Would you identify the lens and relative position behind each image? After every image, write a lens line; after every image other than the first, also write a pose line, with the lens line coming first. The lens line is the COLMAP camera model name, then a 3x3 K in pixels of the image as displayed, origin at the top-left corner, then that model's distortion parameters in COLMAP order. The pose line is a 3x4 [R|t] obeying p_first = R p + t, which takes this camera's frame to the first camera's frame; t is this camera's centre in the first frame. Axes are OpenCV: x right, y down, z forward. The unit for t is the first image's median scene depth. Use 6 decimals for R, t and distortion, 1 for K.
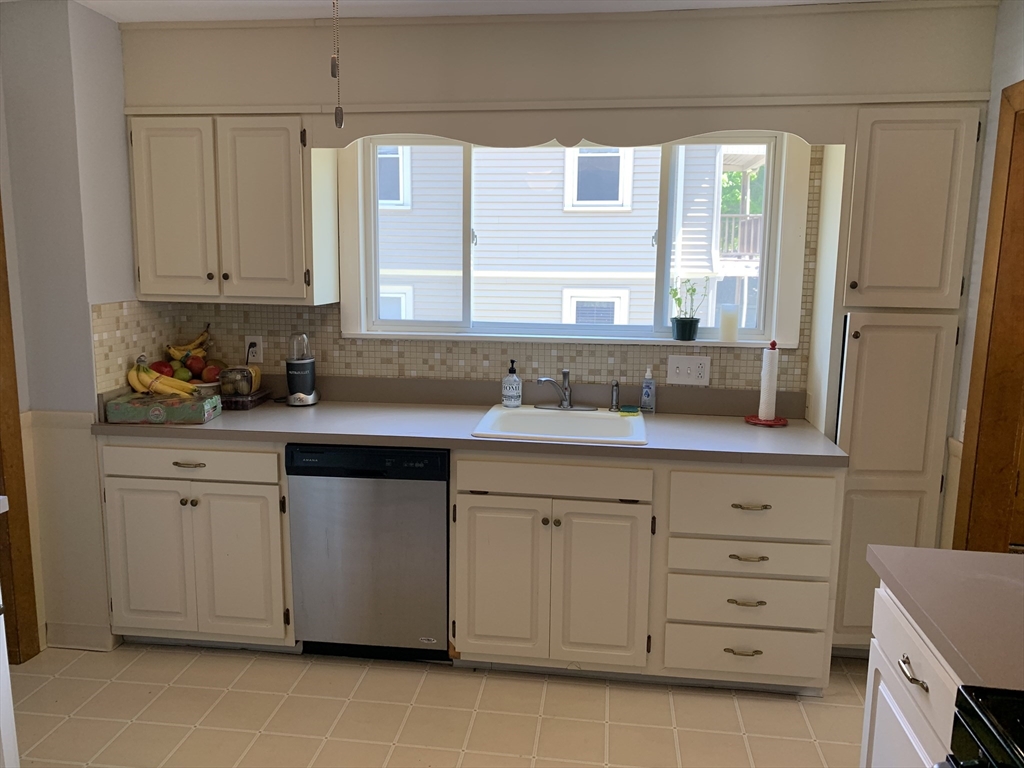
lens RADIAL K [[771.8, 0, 512.0], [0, 771.8, 384.0], [0, 0, 1]] dist [-0.052829, -0.000224]
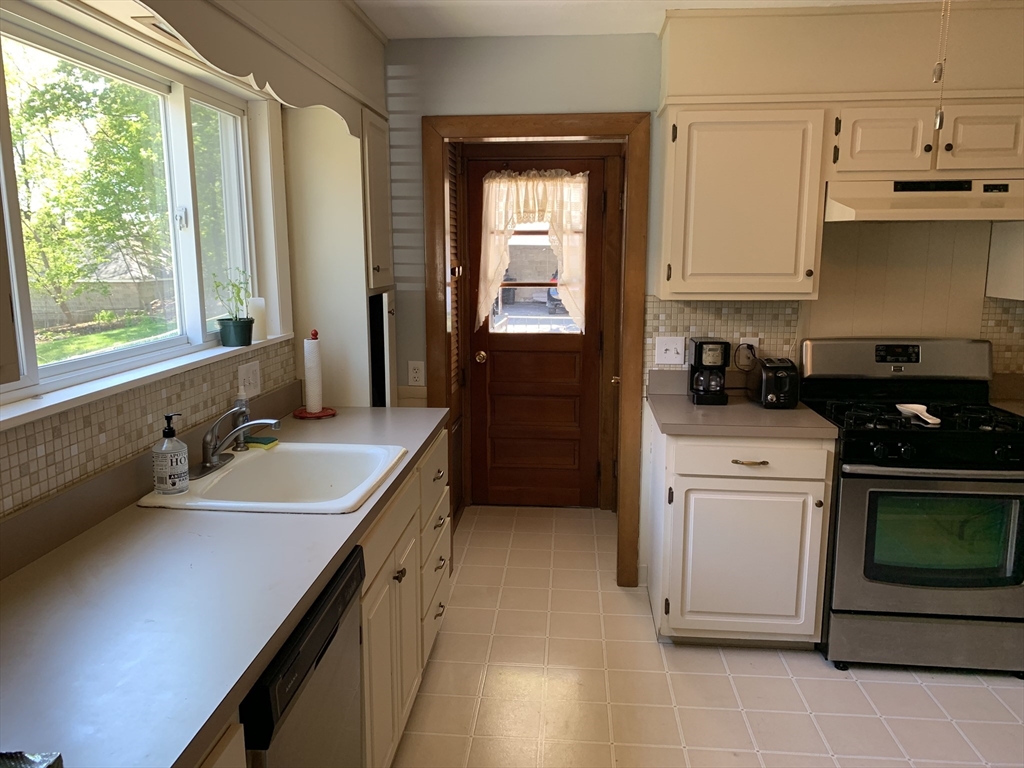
lens RADIAL K [[771.8, 0, 512.0], [0, 771.8, 384.0], [0, 0, 1]] dist [-0.052829, -0.000224]
pose [[-0.049254, -0.183408, 0.981802, -0.577585], [0.160023, 0.968848, 0.189016, -0.121101], [-0.985884, 0.166421, -0.018370, 0.723641]]
